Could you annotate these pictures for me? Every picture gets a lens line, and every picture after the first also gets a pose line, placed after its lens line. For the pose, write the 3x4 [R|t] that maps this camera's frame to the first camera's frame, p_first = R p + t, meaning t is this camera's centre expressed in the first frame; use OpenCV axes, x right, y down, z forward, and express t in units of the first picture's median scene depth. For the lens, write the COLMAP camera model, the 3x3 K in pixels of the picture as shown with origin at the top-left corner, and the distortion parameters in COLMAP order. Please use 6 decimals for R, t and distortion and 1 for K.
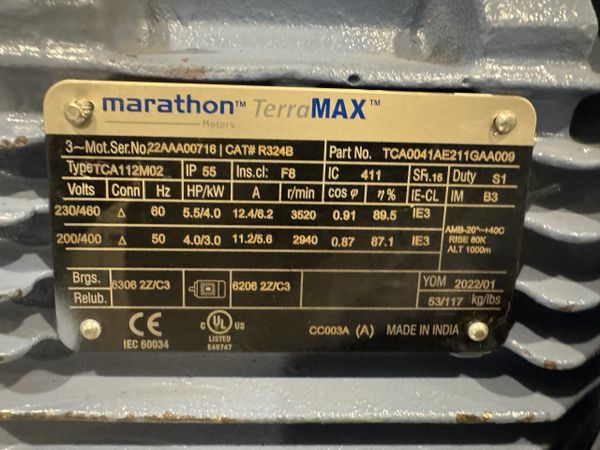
lens RADIAL K [[424.2, 0, 297.5], [0, 424.2, 226.6], [0, 0, 1]] dist [-0.010704, -0.000281]
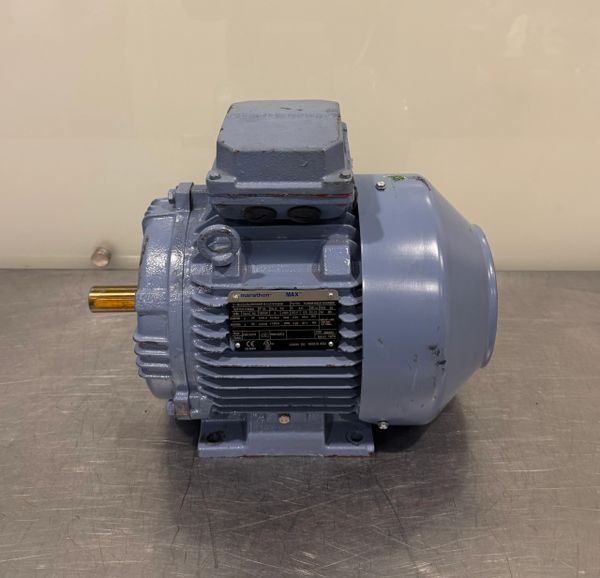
lens RADIAL K [[488.3, 0, 301.0], [0, 488.3, 288.5], [0, 0, 1]] dist [-0.003205, -0.003431]
pose [[0.995796, -0.032236, -0.085743, 0.596257], [0.036050, 0.998411, 0.043306, -0.528377], [0.084210, -0.046215, 0.995376, -3.890410]]
